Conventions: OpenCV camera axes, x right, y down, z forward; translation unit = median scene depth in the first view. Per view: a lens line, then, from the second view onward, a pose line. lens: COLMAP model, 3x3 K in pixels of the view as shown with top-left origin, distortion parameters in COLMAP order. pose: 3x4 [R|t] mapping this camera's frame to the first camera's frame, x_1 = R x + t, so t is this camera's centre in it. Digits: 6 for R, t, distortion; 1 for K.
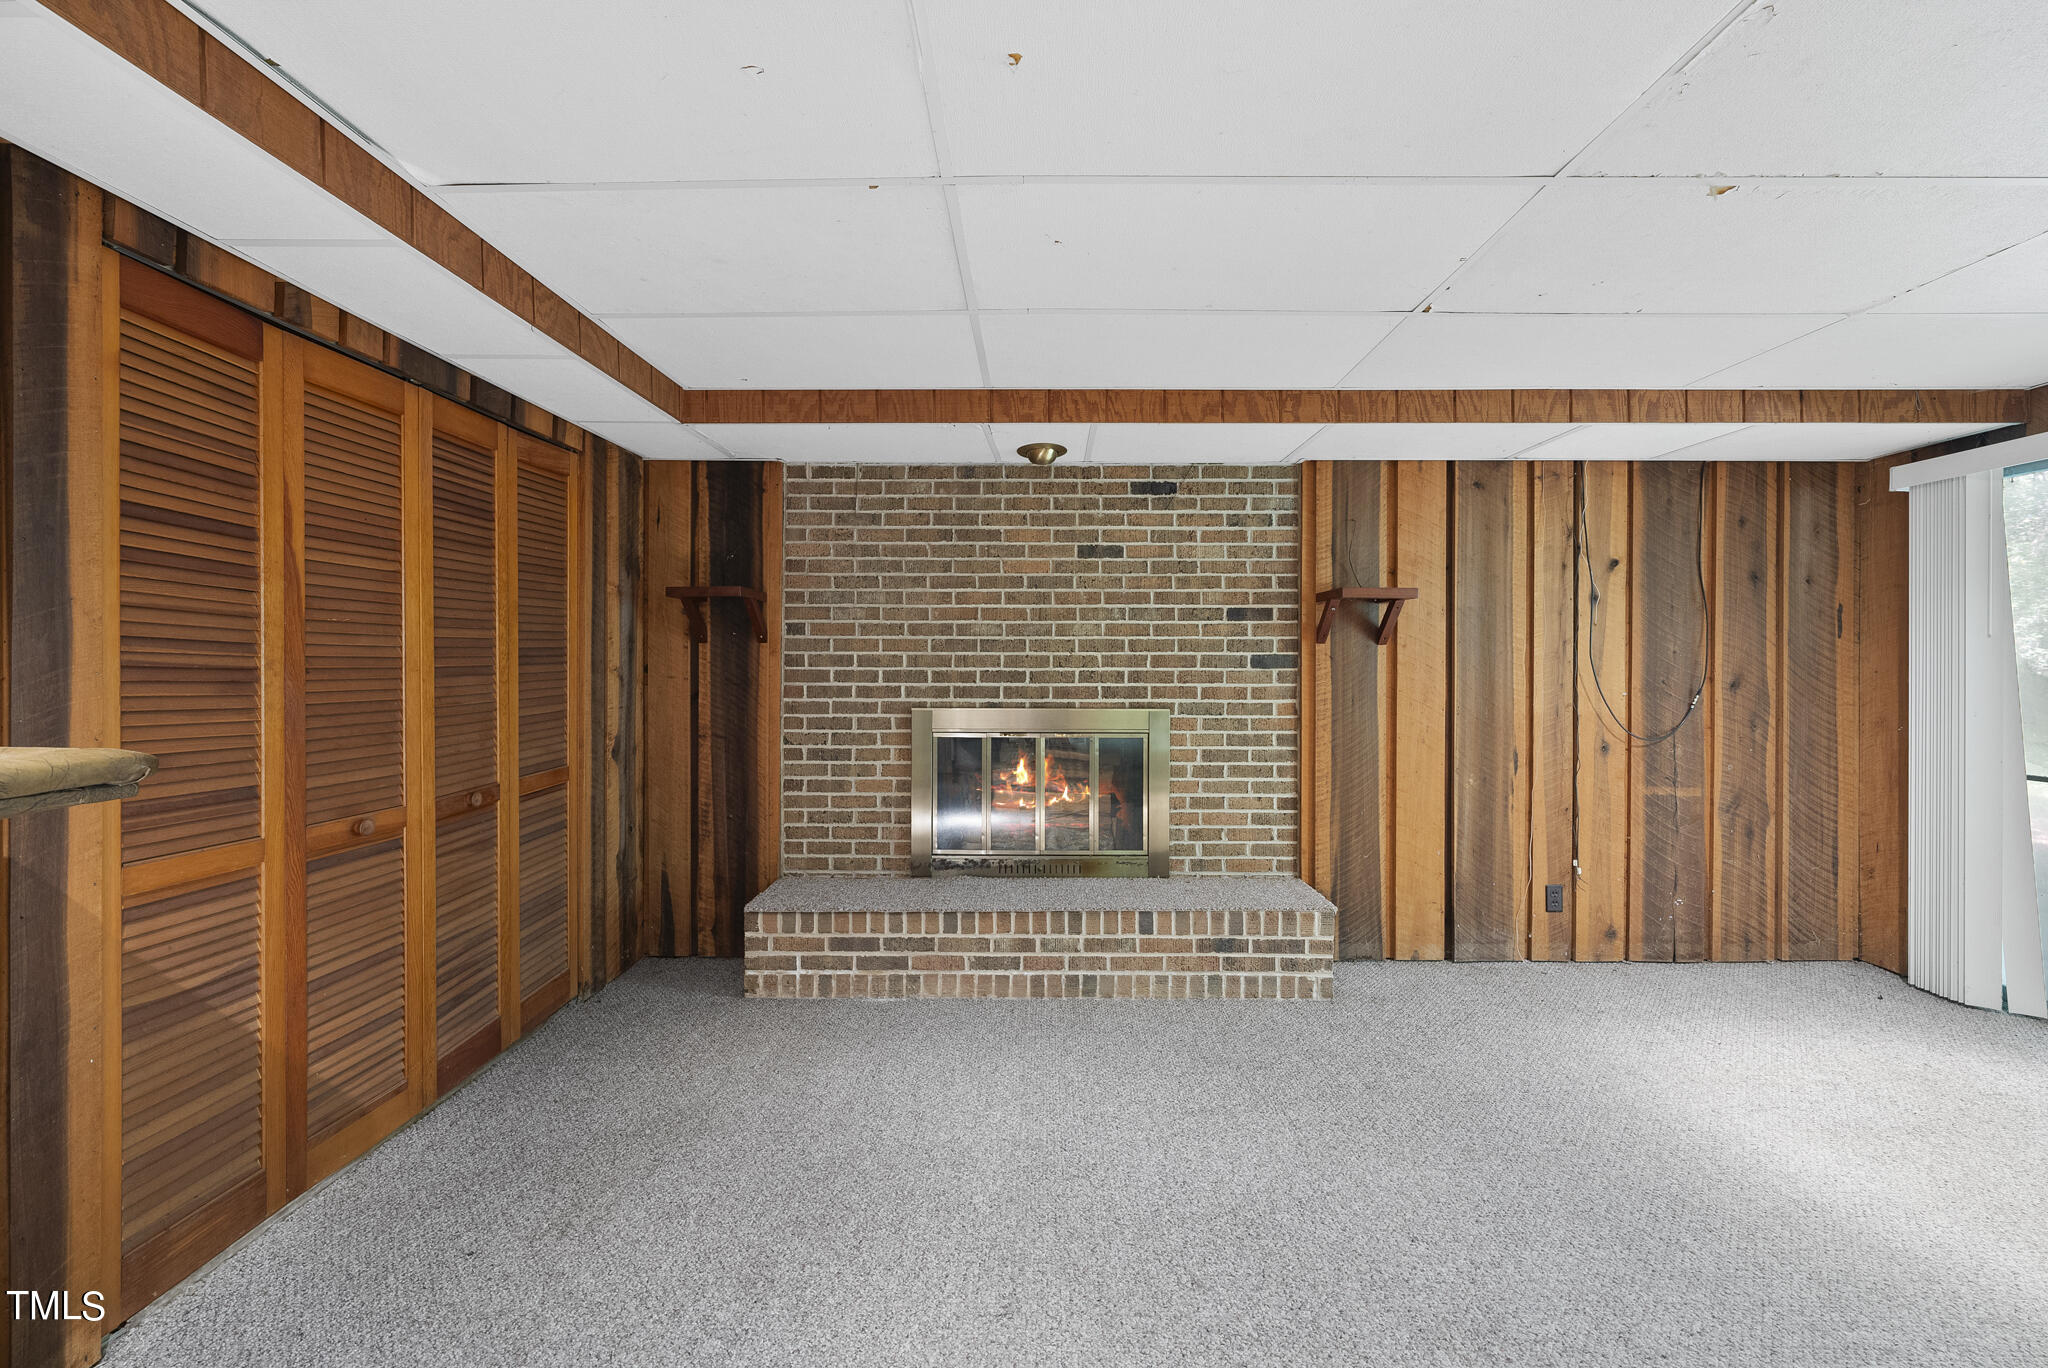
lens RADIAL K [[805.1, 0, 1031.0], [0, 805.1, 663.3], [0, 0, 1]] dist [-0.002766, 0.000164]
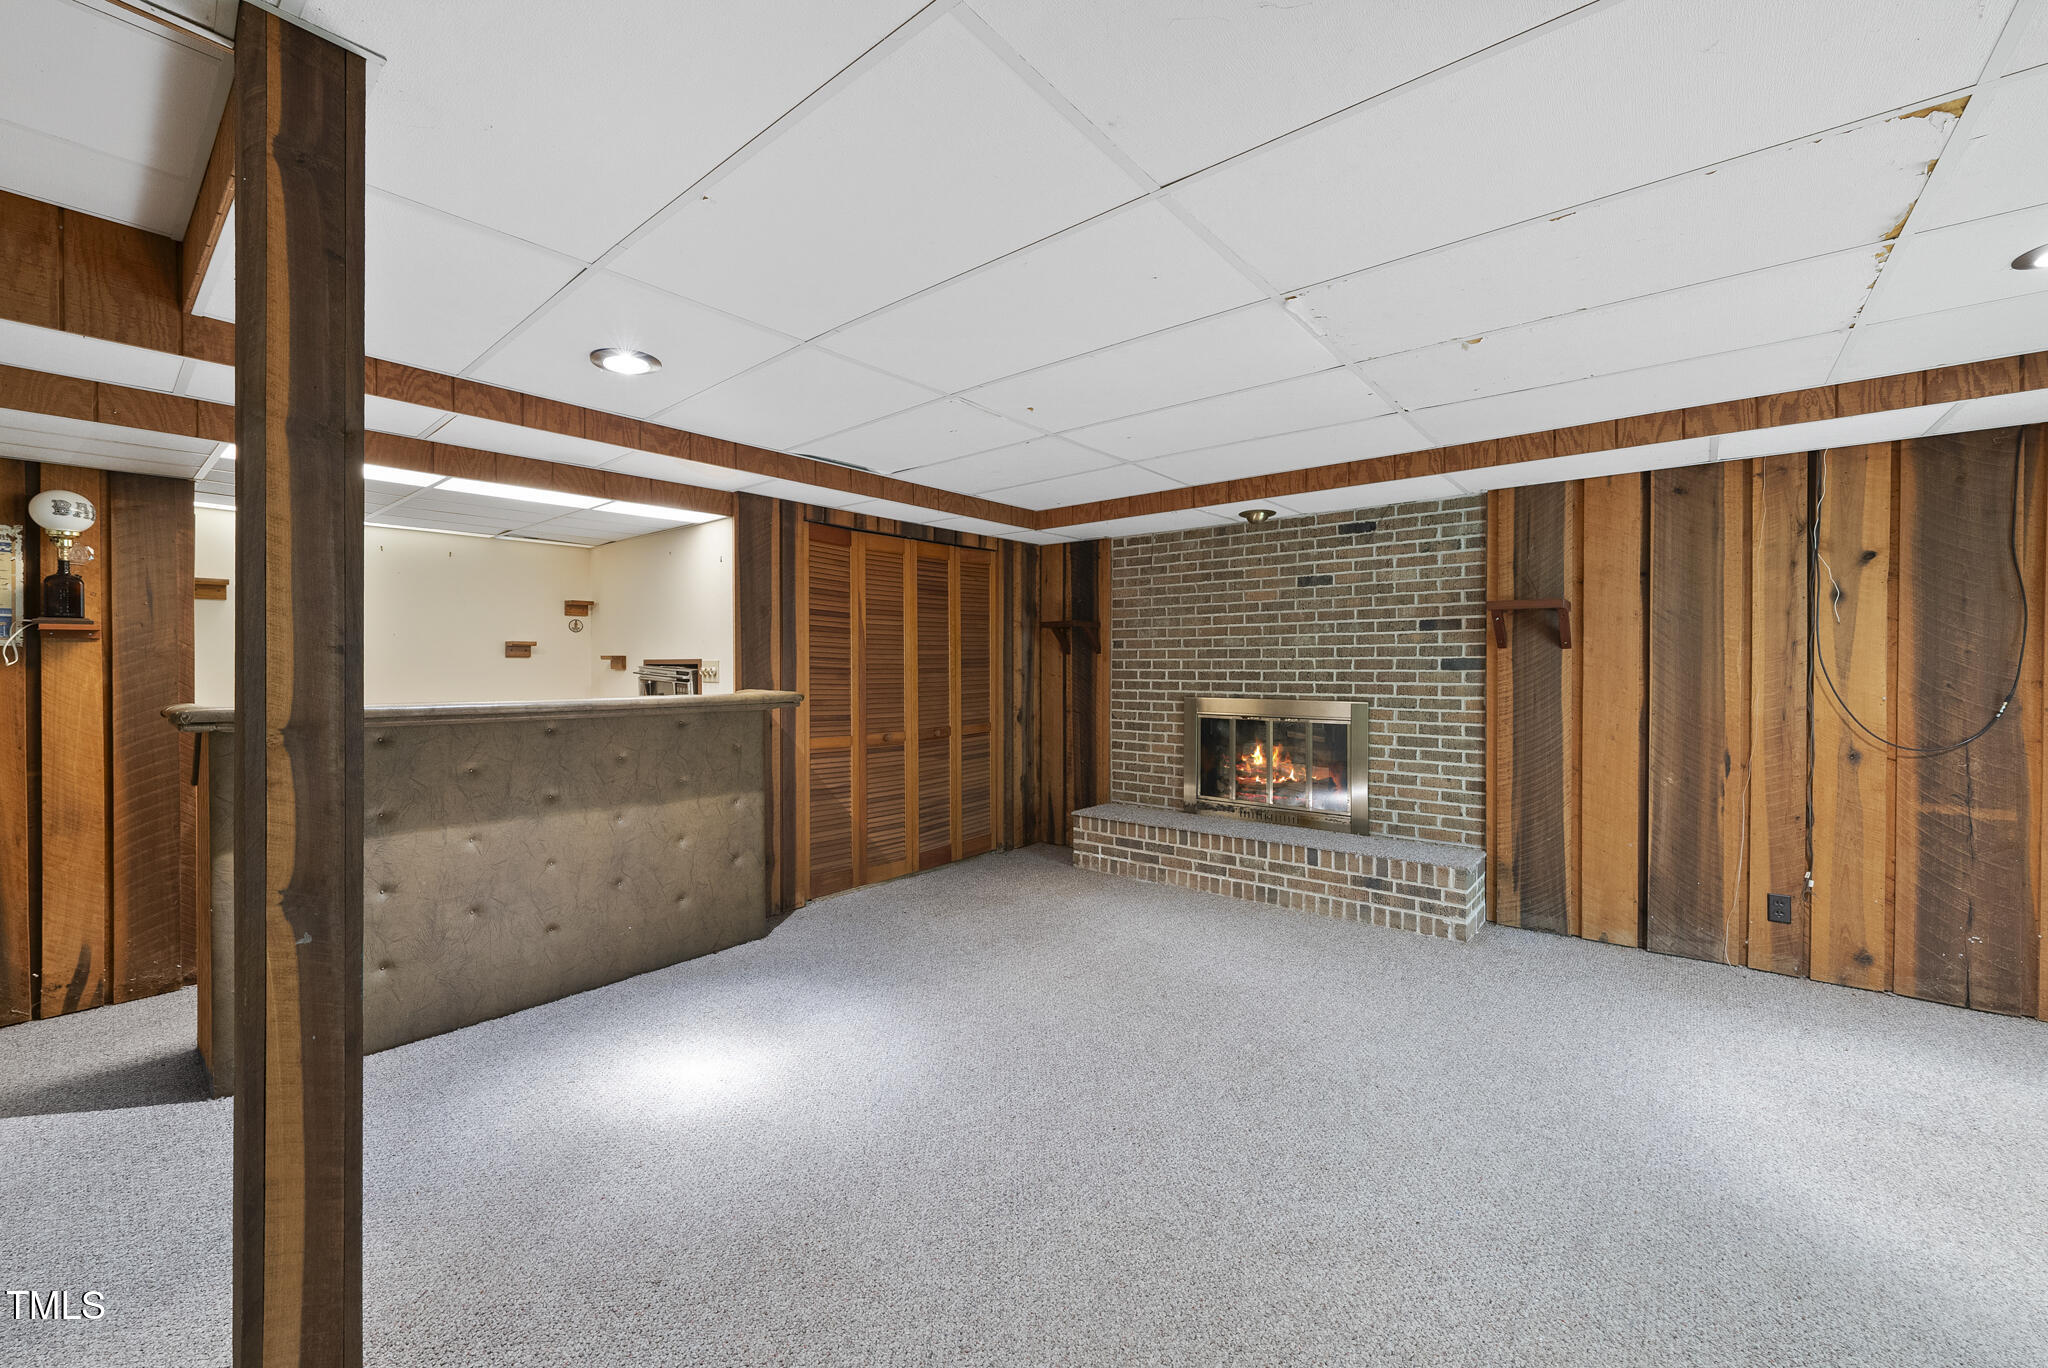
lens RADIAL K [[805.1, 0, 1019.2], [0, 805.1, 671.5], [0, 0, 1]] dist [-0.002766, 0.000164]
pose [[0.770767, 0.001836, -0.637114, 0.559531], [0.000957, 0.999991, 0.004040, 0.003089], [0.637116, -0.003724, 0.770759, -0.323083]]
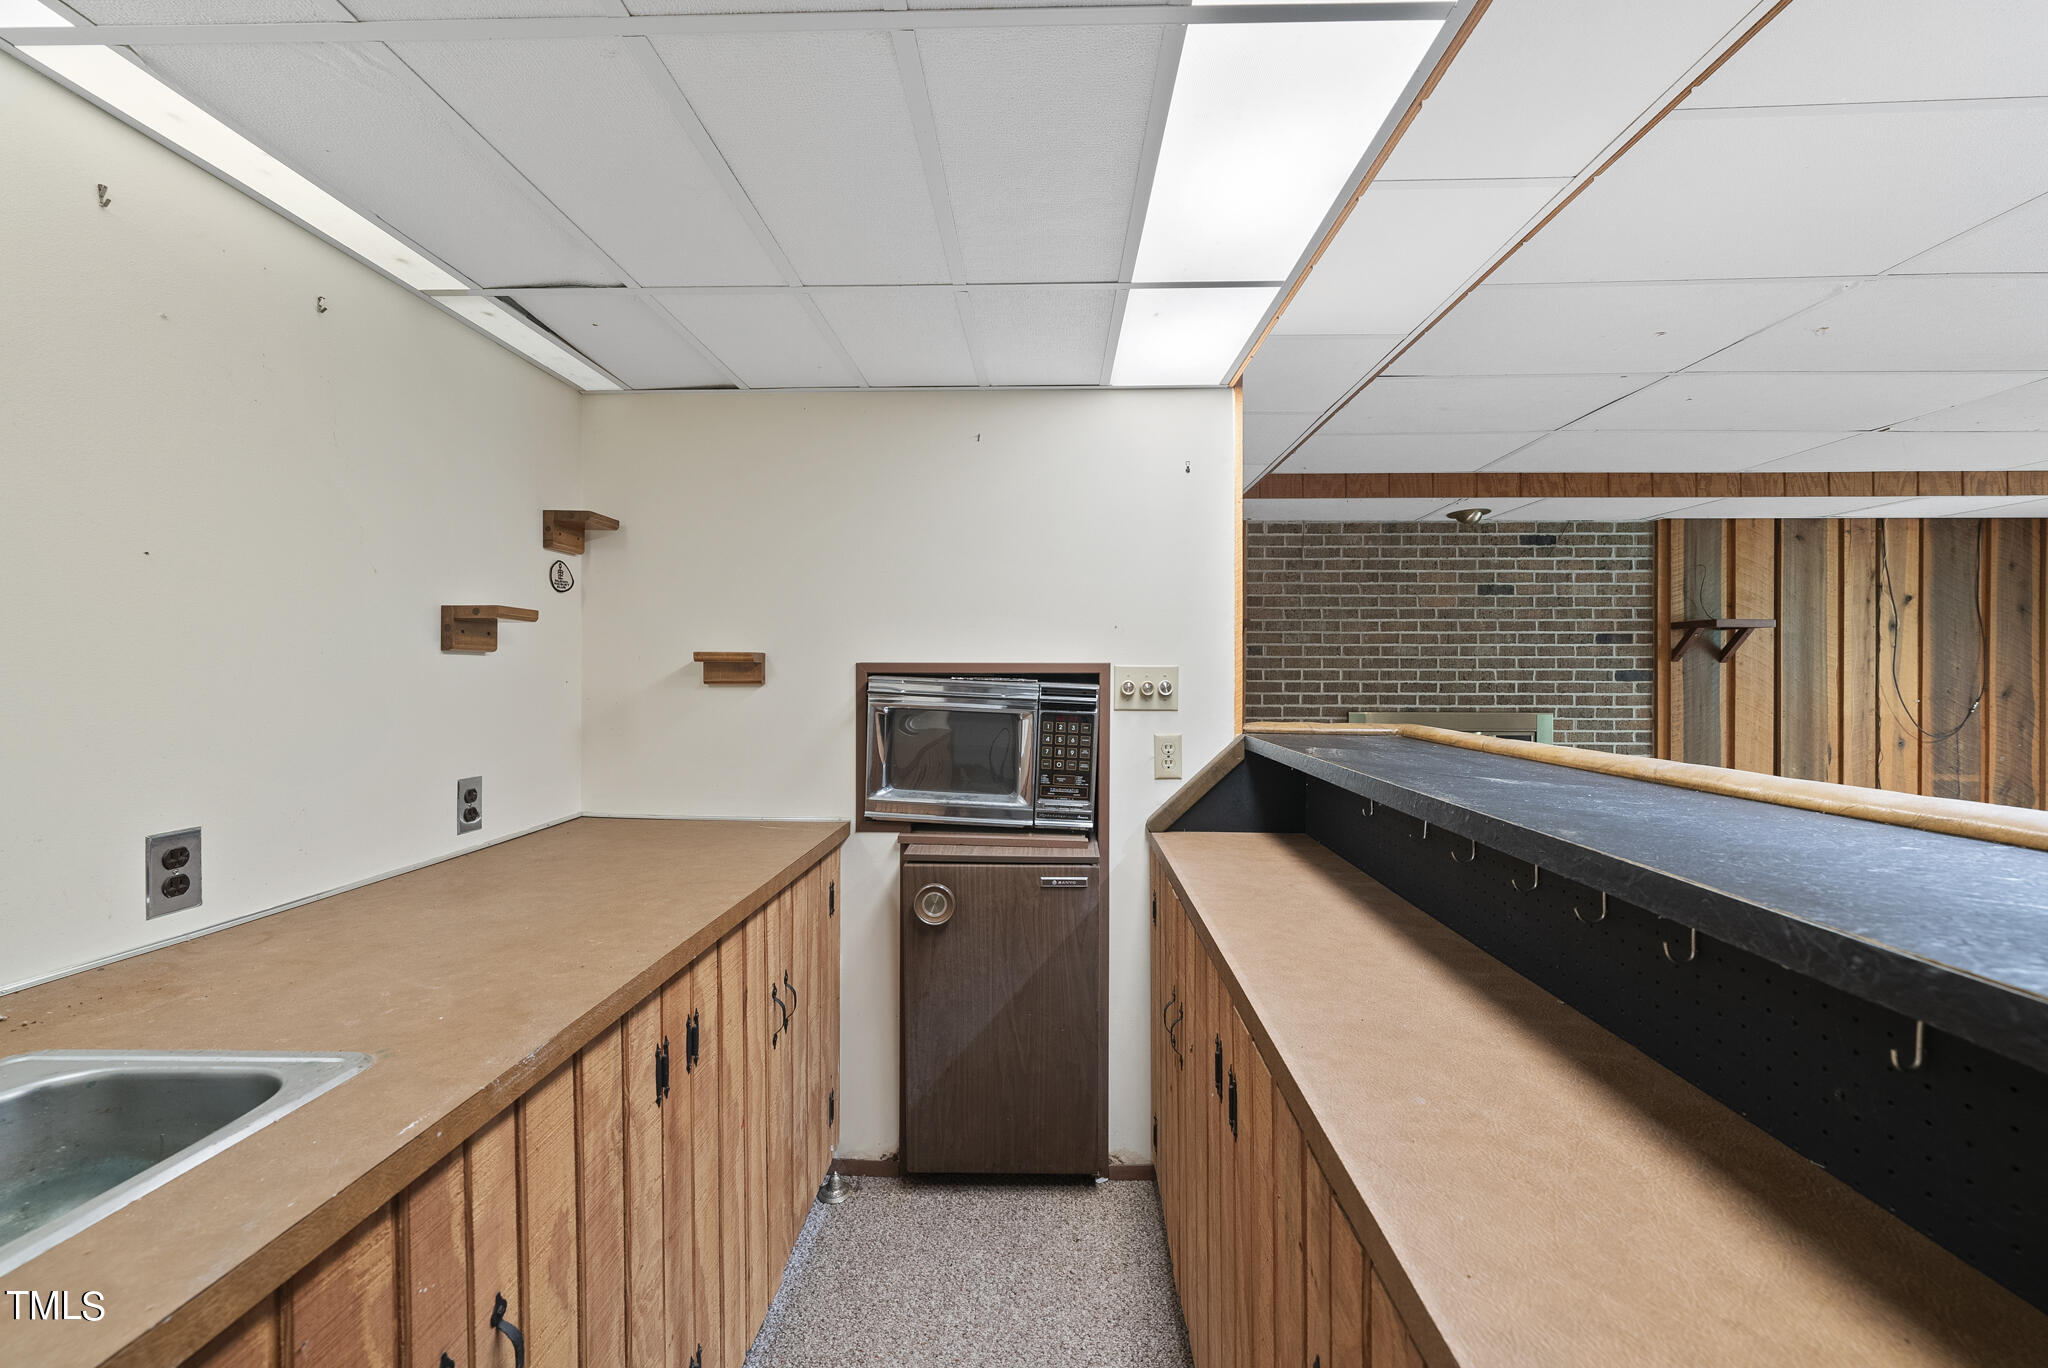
lens RADIAL K [[805.1, 0, 1011.8], [0, 805.1, 674.7], [0, 0, 1]] dist [-0.002766, 0.000164]
pose [[0.999856, -0.000459, -0.016964, -0.671499], [0.000425, 0.999998, -0.002030, -0.001726], [0.016965, 0.002022, 0.999854, -0.294156]]
